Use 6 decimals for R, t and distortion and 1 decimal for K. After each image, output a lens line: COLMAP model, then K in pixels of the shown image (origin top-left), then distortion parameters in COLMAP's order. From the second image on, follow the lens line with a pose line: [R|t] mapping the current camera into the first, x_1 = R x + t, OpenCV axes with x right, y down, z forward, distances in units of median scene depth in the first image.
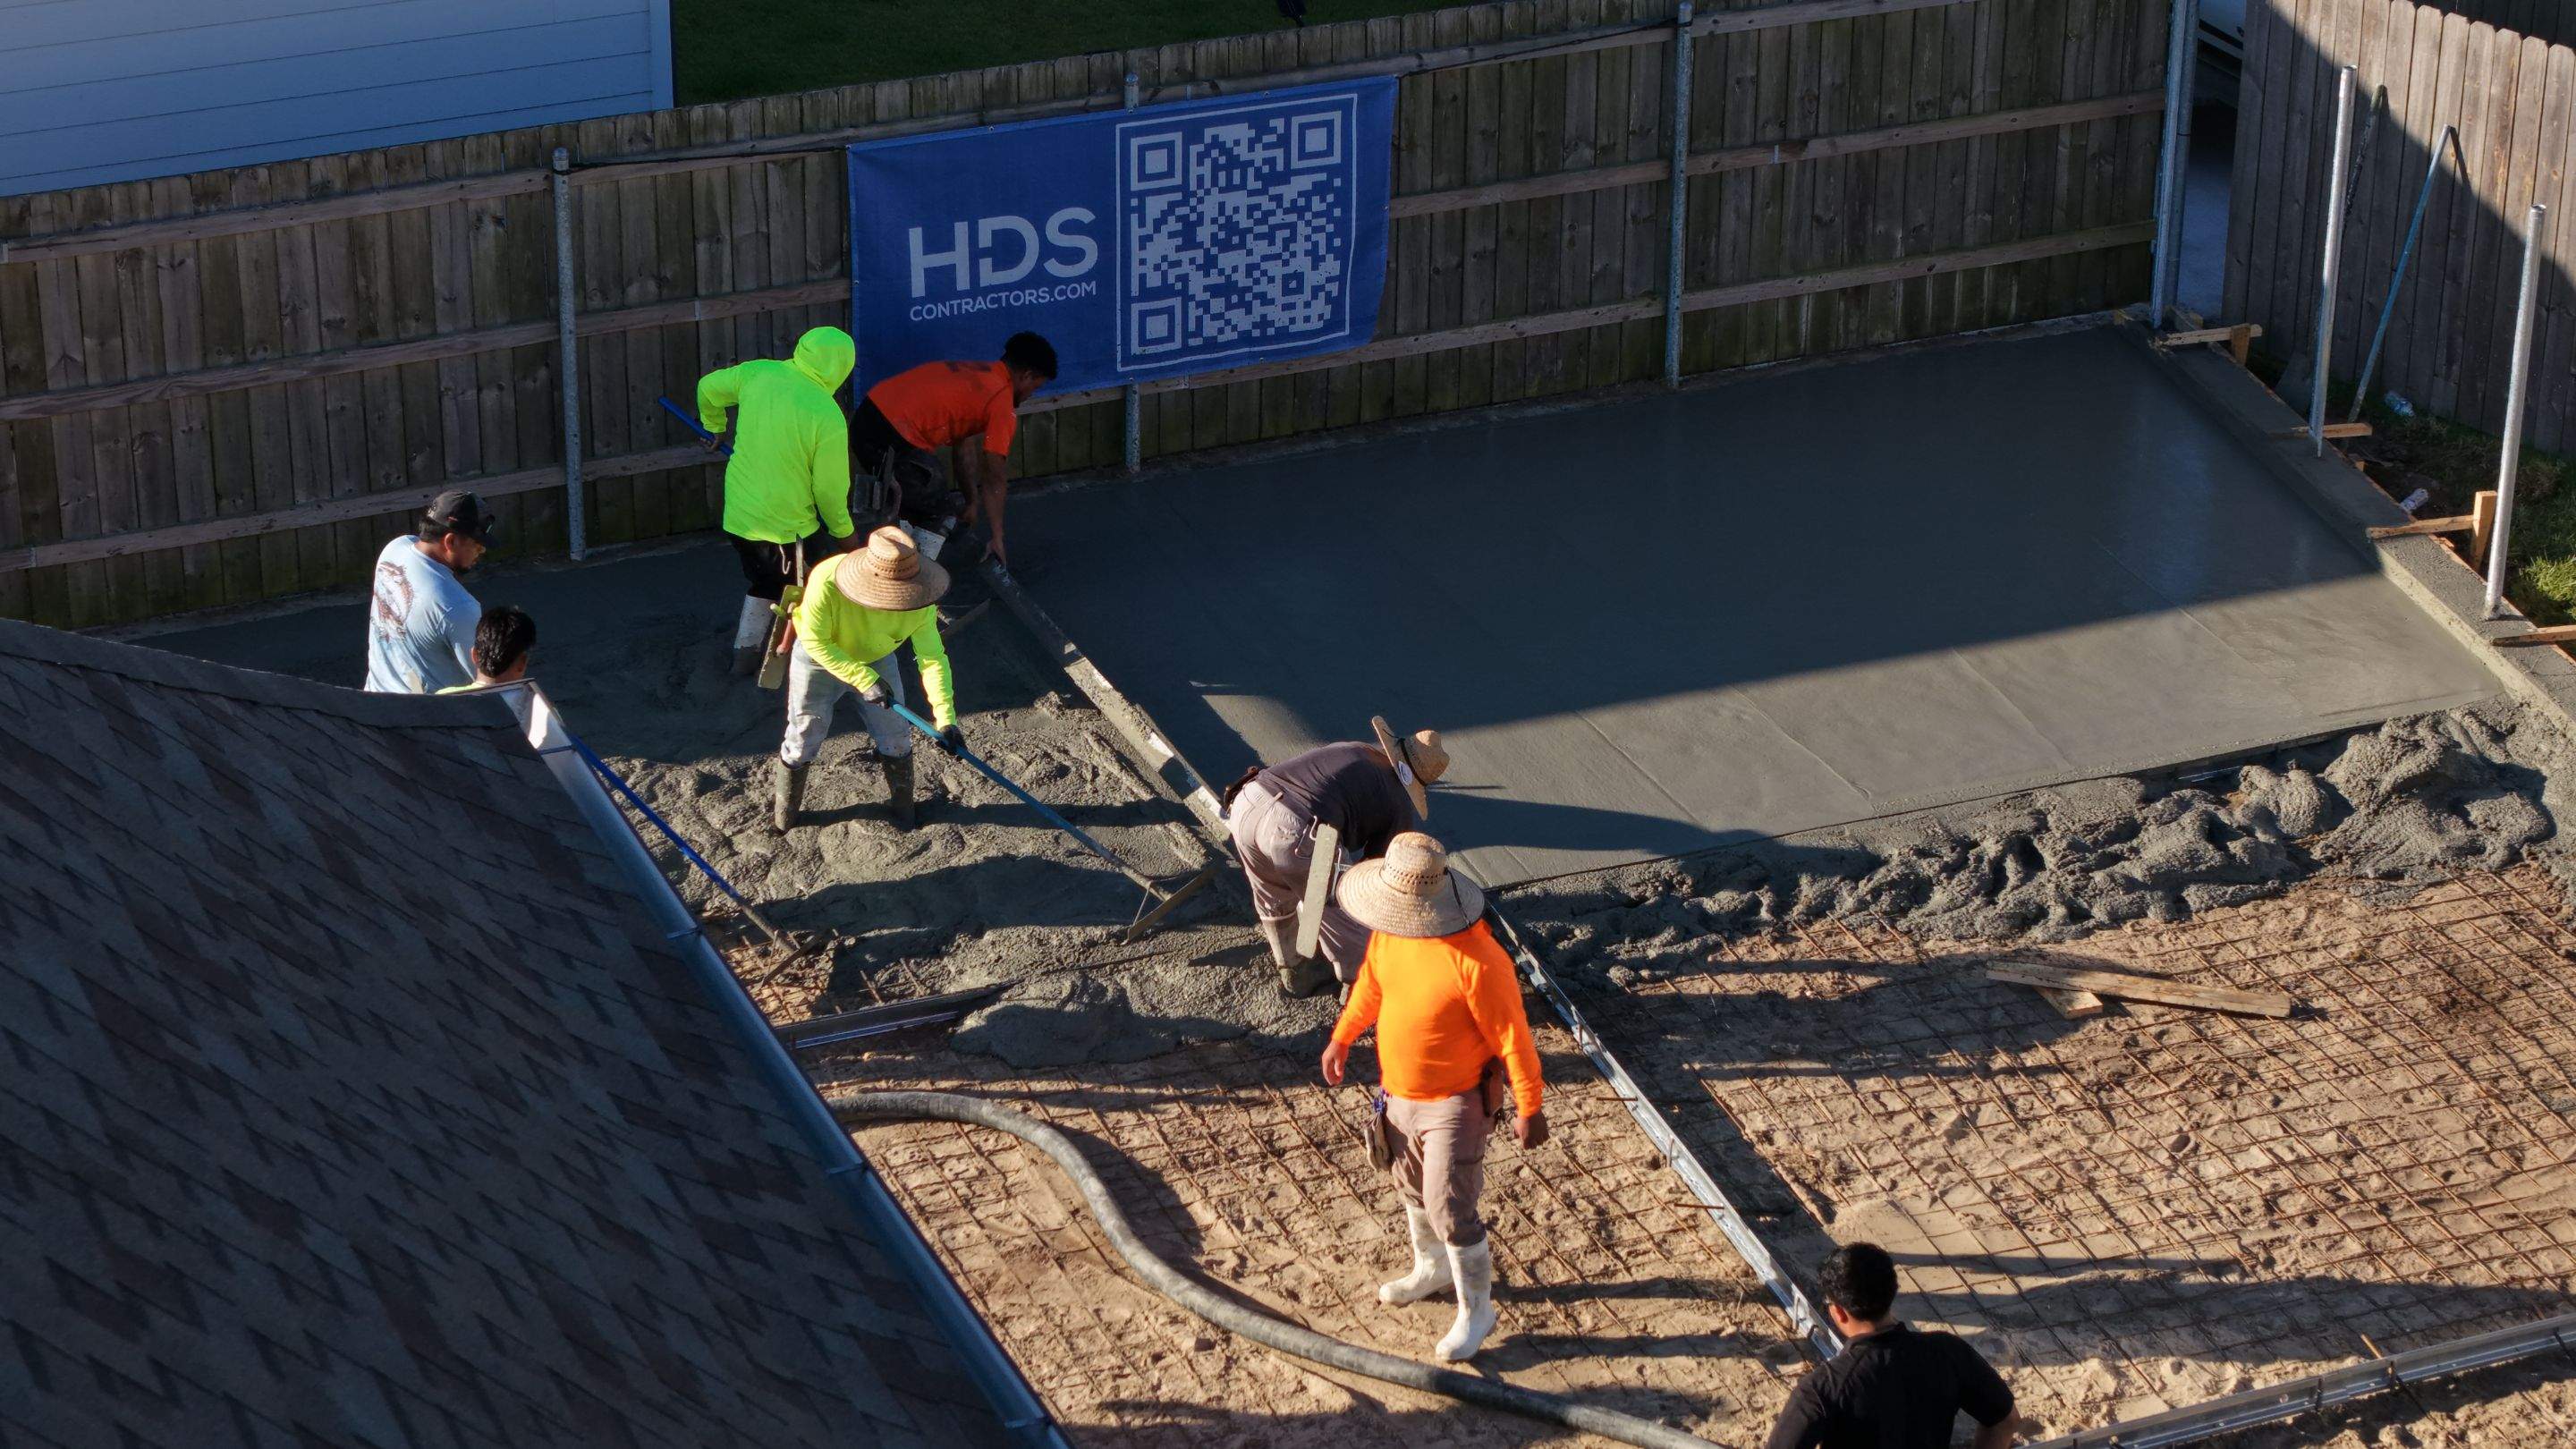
lens RADIAL K [[5427.8, 0, 1288.0], [0, 5427.8, 724.5], [0, 0, 1]] dist [-0.231132, 1.115430]
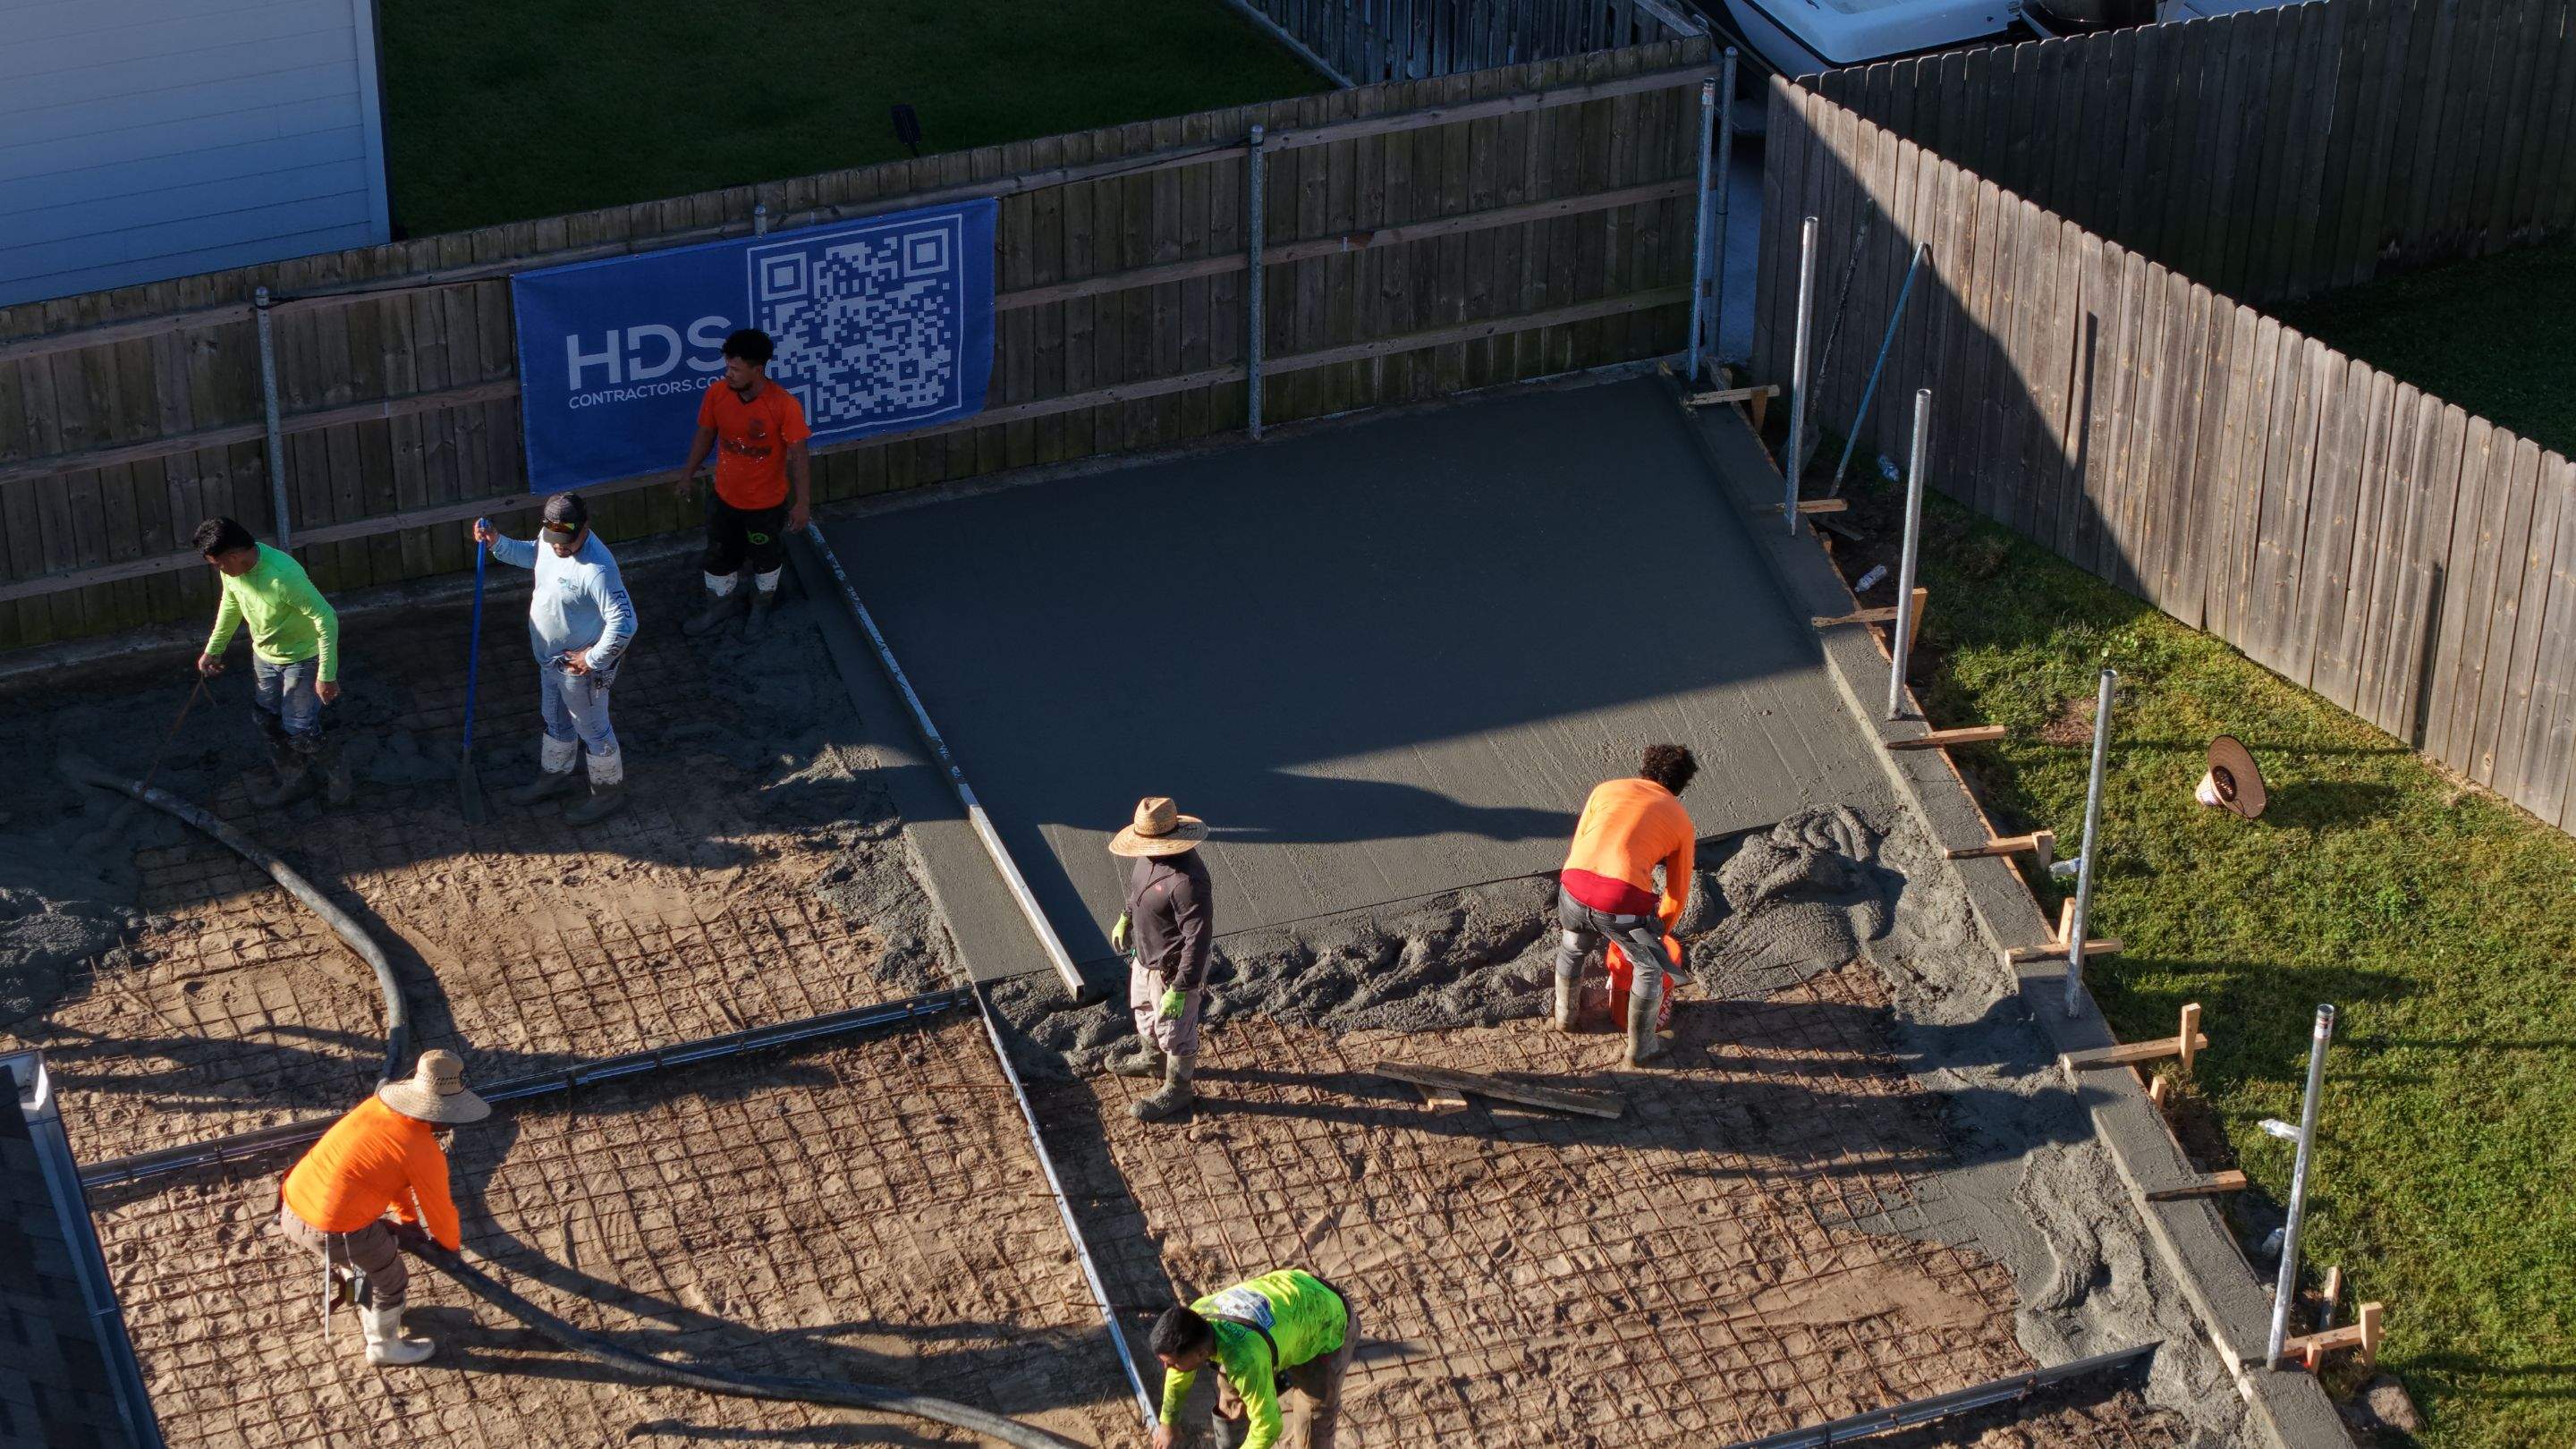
lens RADIAL K [[5427.8, 0, 1288.0], [0, 5427.8, 724.5], [0, 0, 1]] dist [-0.231132, 1.115430]
pose [[0.999218, 0.025669, -0.030078, 0.127663], [-0.021727, 0.991949, 0.124757, -0.163275], [0.033039, -0.124006, 0.991731, -0.174695]]
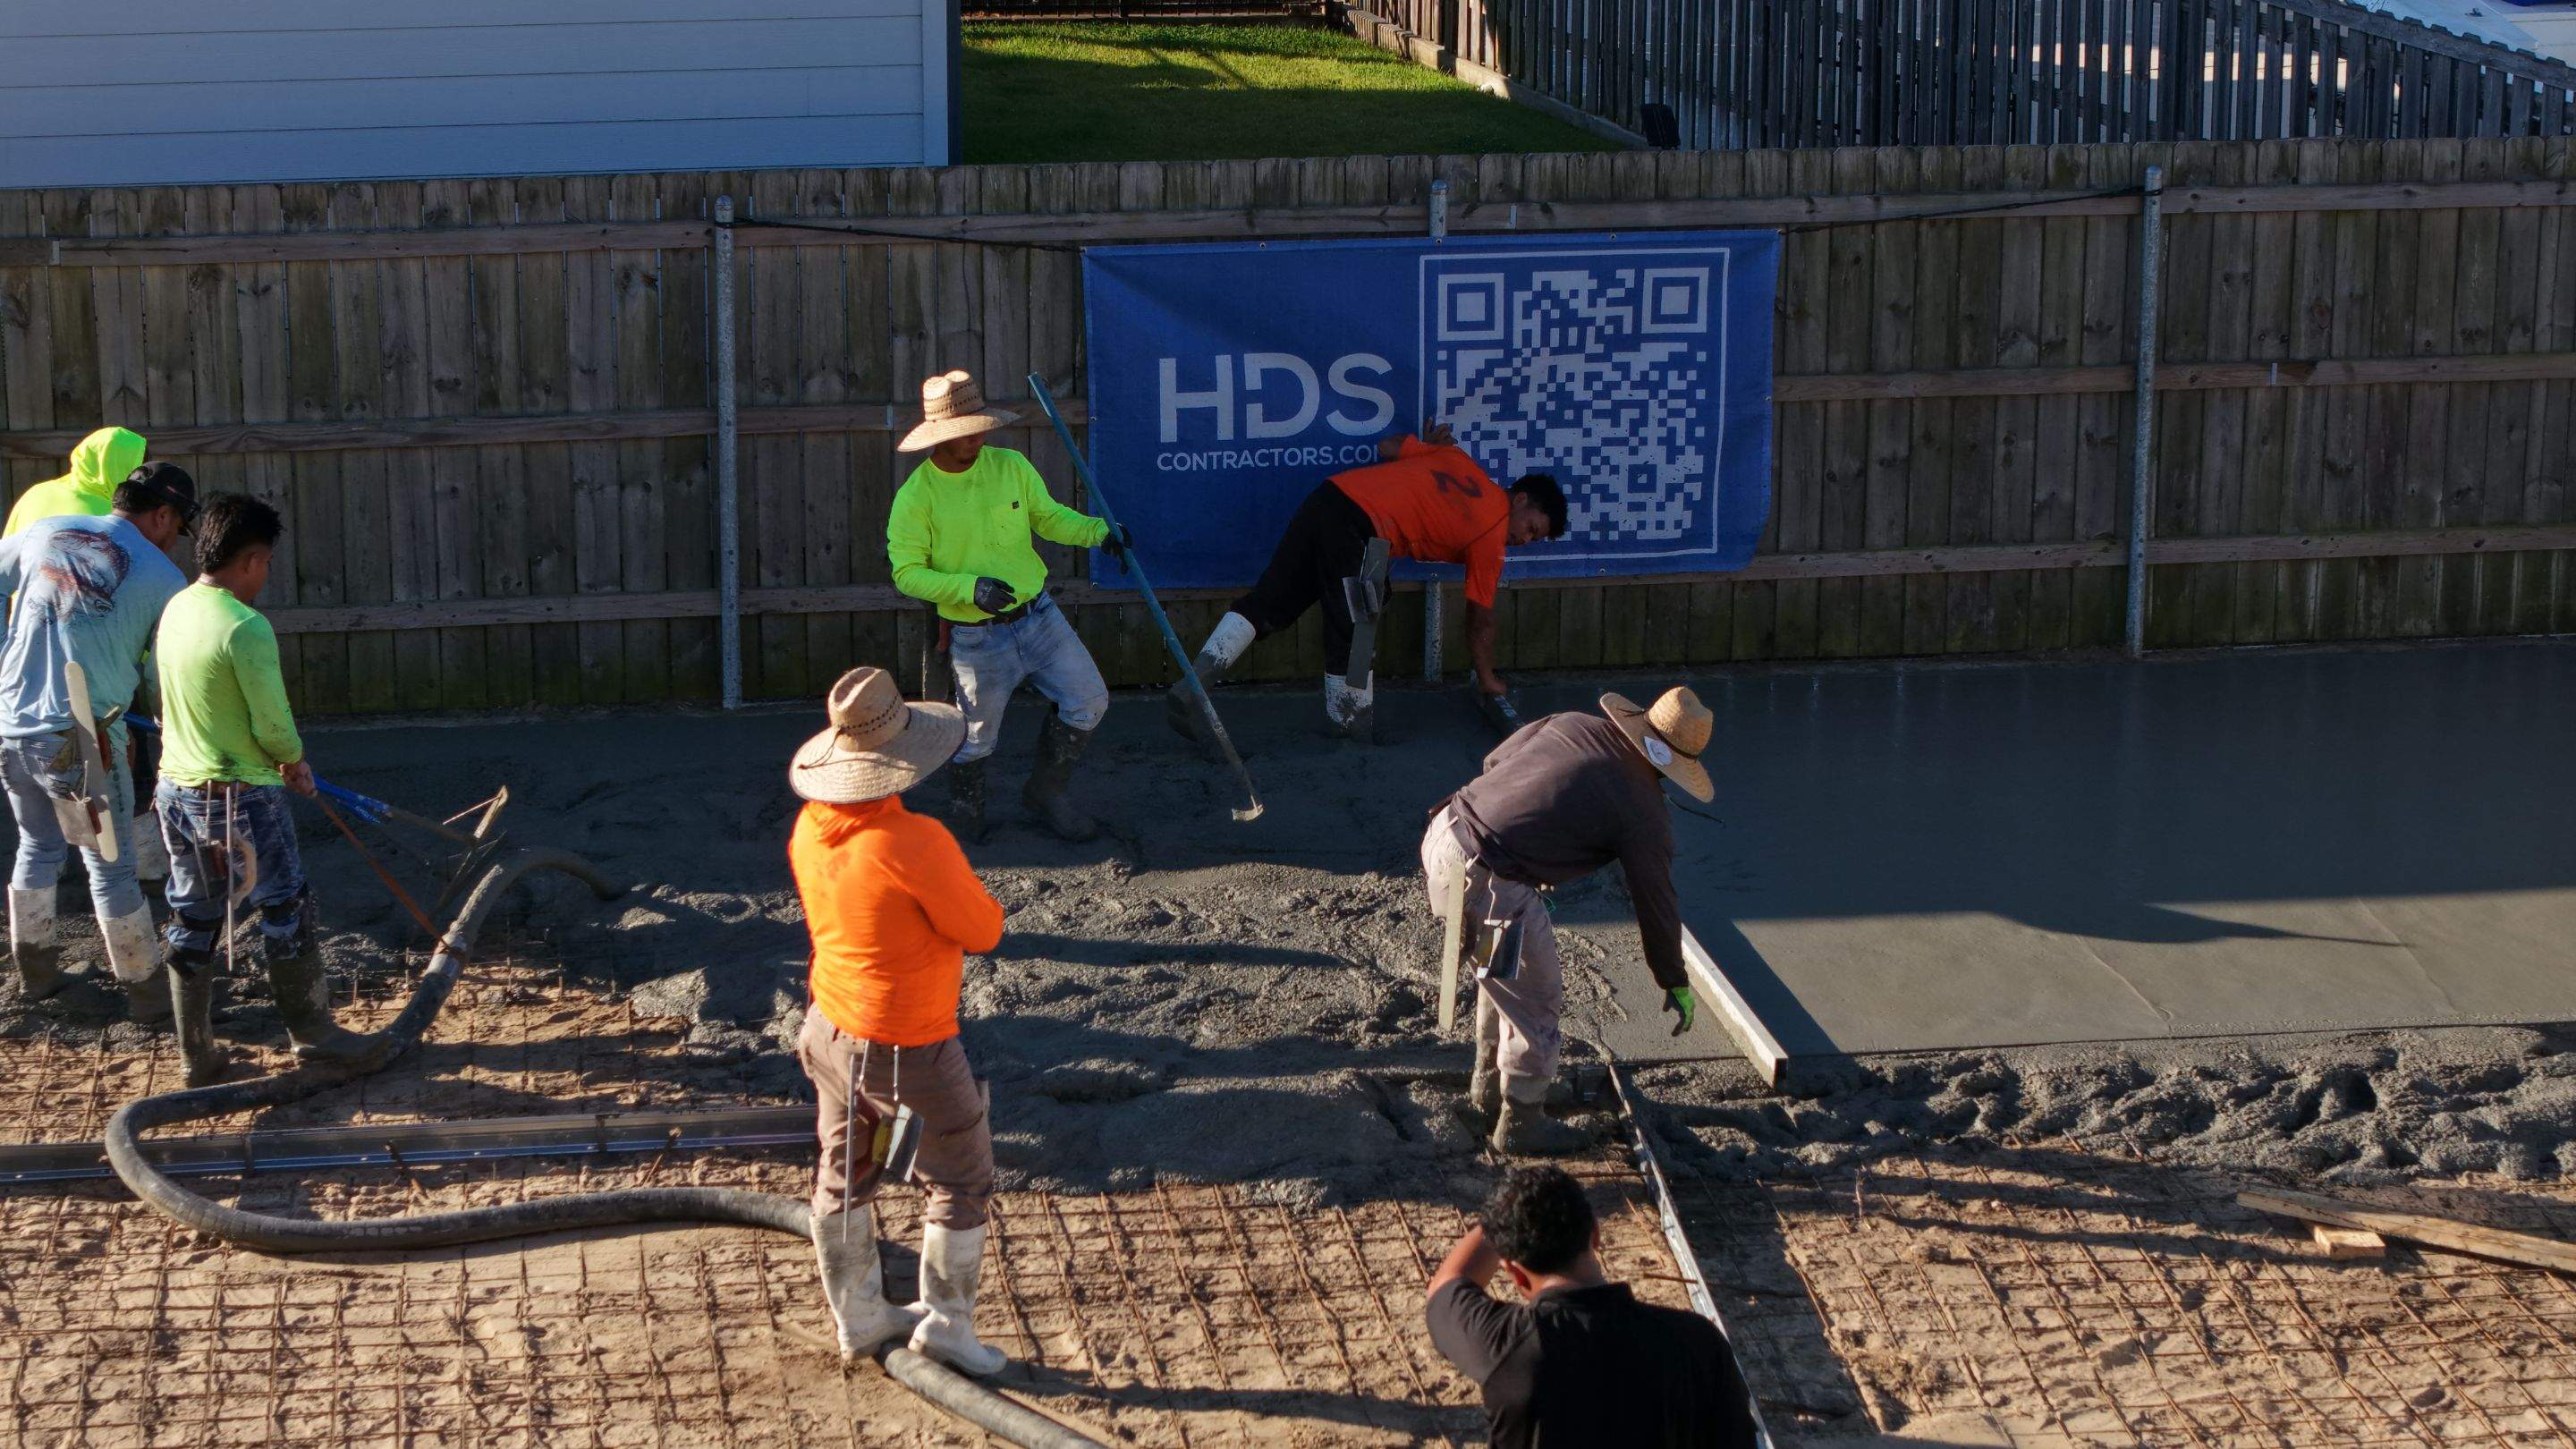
lens RADIAL K [[5427.8, 0, 1288.0], [0, 5427.8, 724.5], [0, 0, 1]] dist [-0.231132, 1.115430]
pose [[0.971436, 0.061627, -0.229161, 0.149400], [-0.100808, 0.981394, -0.163414, 0.103395], [0.214826, 0.181847, 0.959573, 0.221179]]
